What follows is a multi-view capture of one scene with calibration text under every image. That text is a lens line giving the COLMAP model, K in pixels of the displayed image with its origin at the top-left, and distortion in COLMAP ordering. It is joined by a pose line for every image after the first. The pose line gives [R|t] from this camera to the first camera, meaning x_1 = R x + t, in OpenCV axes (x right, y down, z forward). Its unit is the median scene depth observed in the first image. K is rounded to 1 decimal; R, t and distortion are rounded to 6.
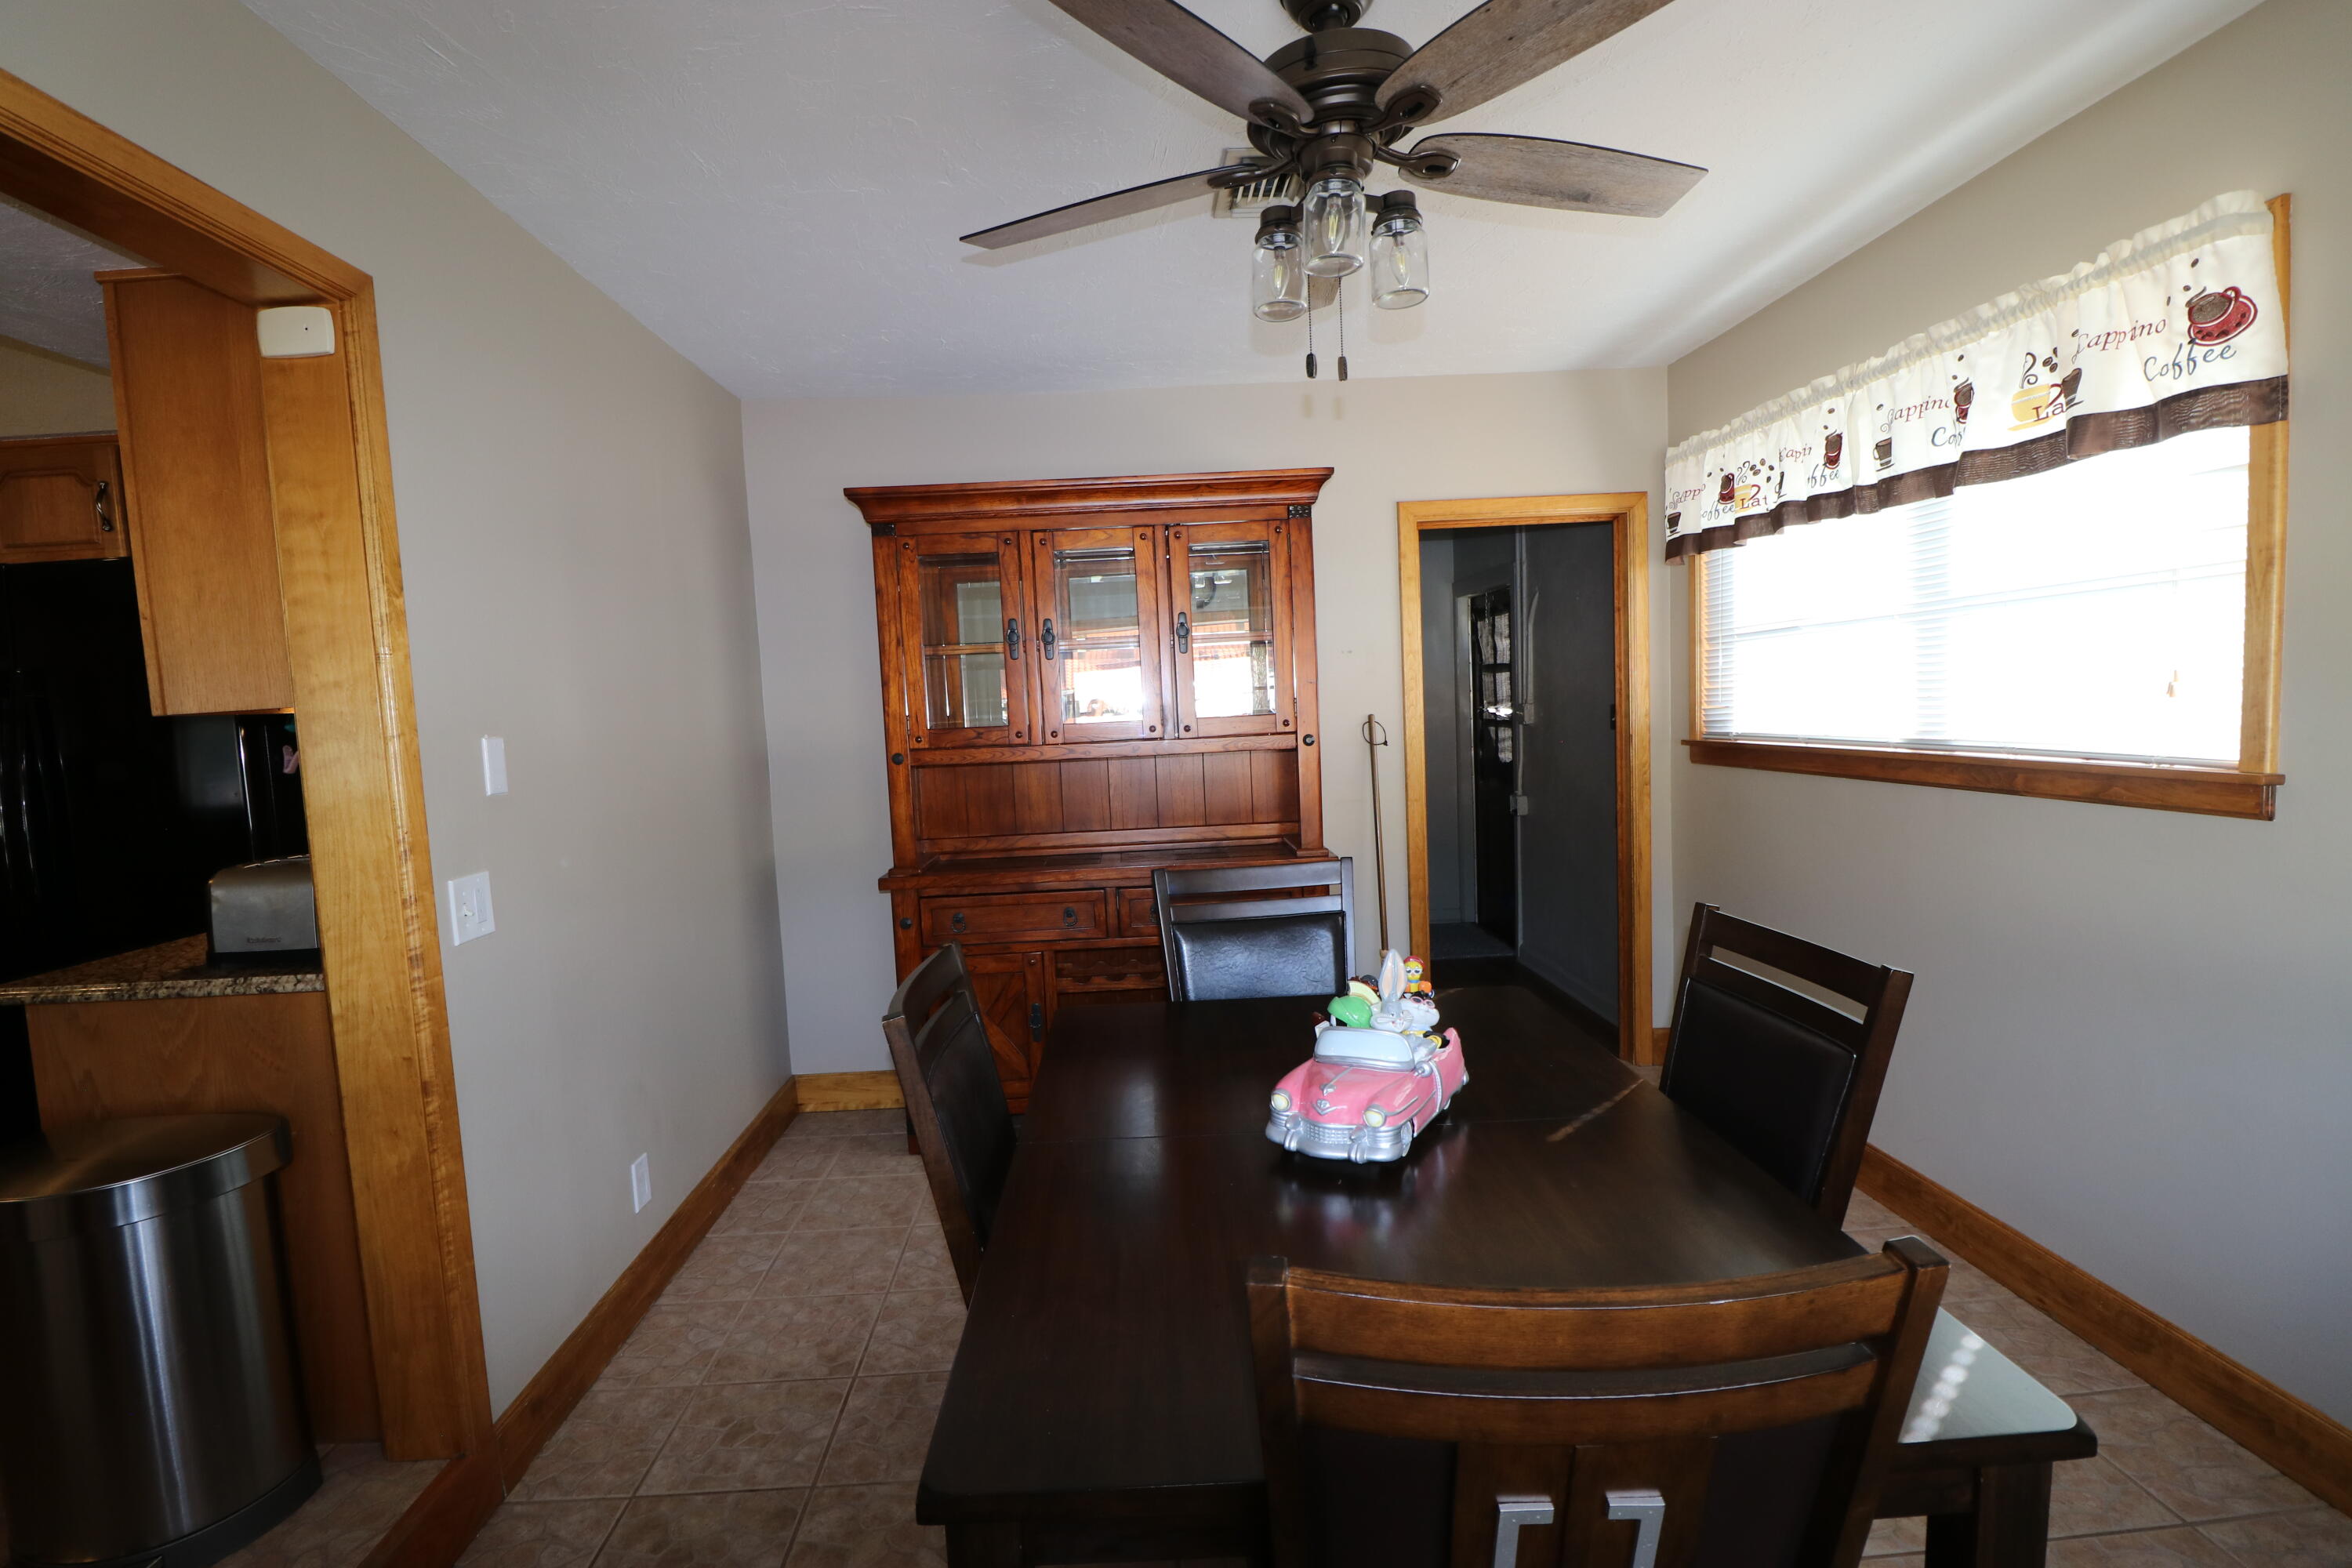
lens RADIAL K [[1084.7, 0, 1170.3], [0, 1084.7, 790.4], [0, 0, 1]] dist [-0.011050, -0.000845]
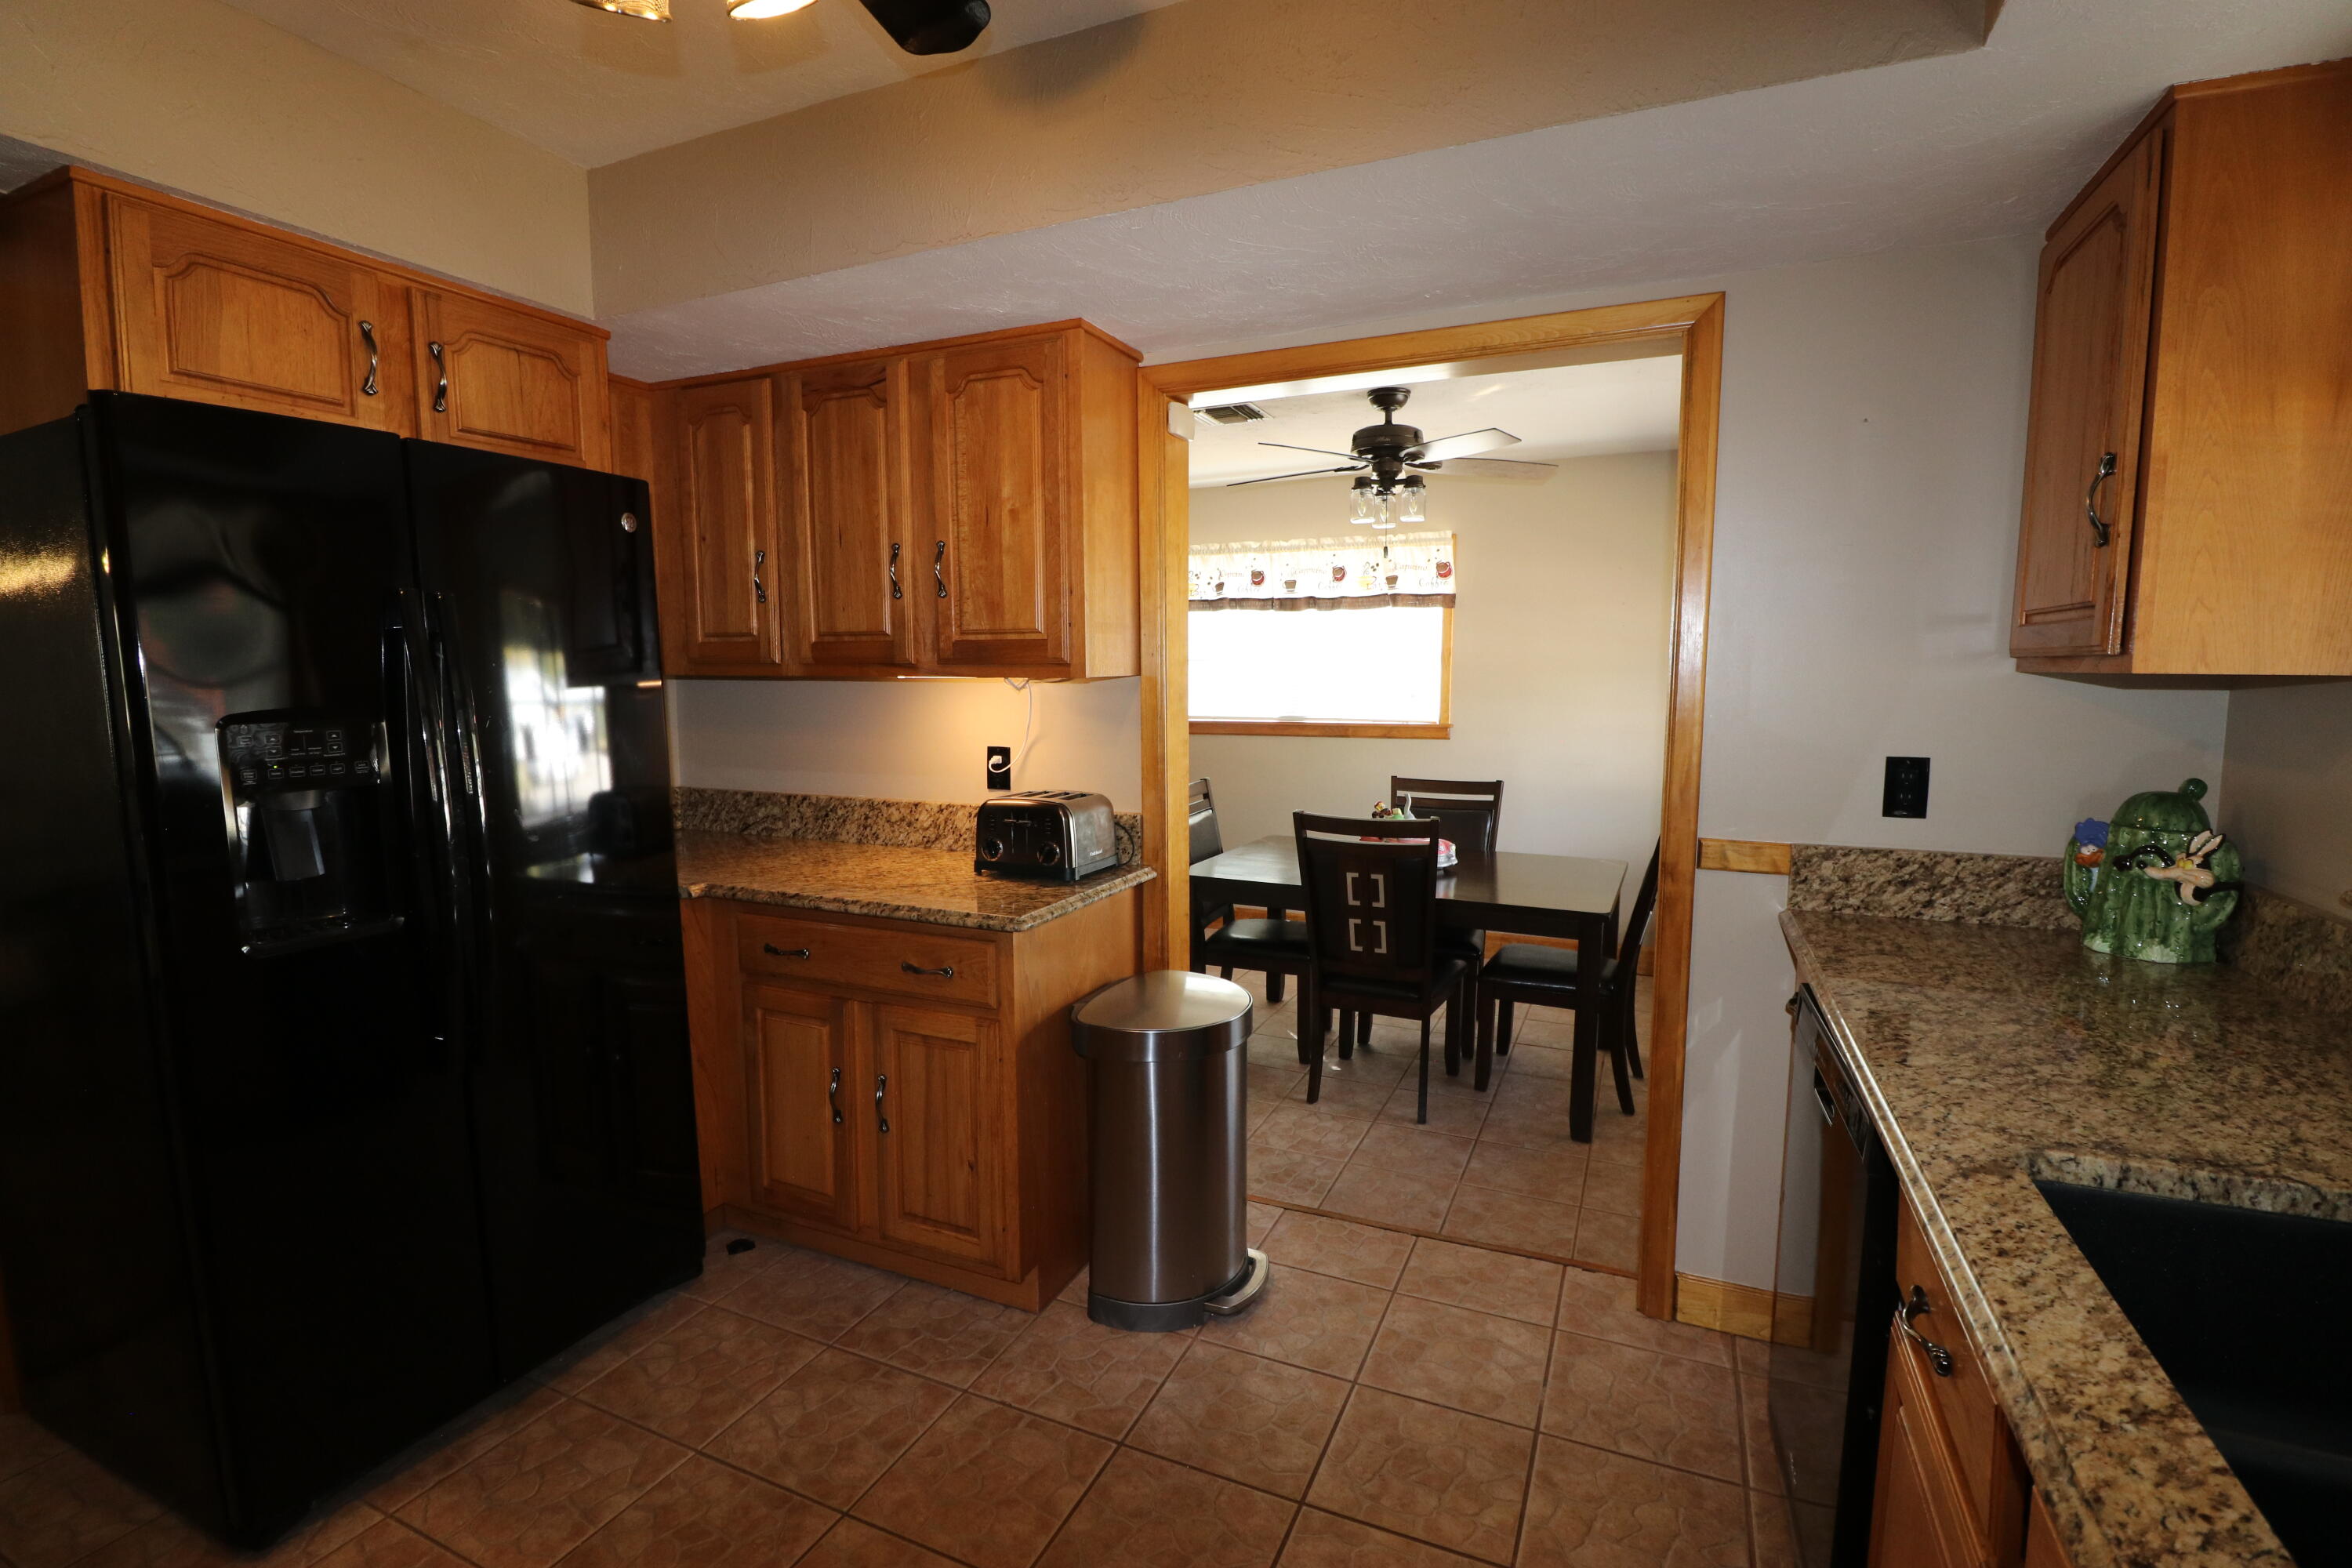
lens RADIAL K [[1084.7, 0, 1170.4], [0, 1084.7, 782.2], [0, 0, 1]] dist [-0.011050, -0.000845]
pose [[0.440850, -0.047414, 0.896328, -1.531853], [0.060678, 0.997894, 0.022942, 0.021360], [-0.895527, 0.044274, 0.442799, 0.274513]]
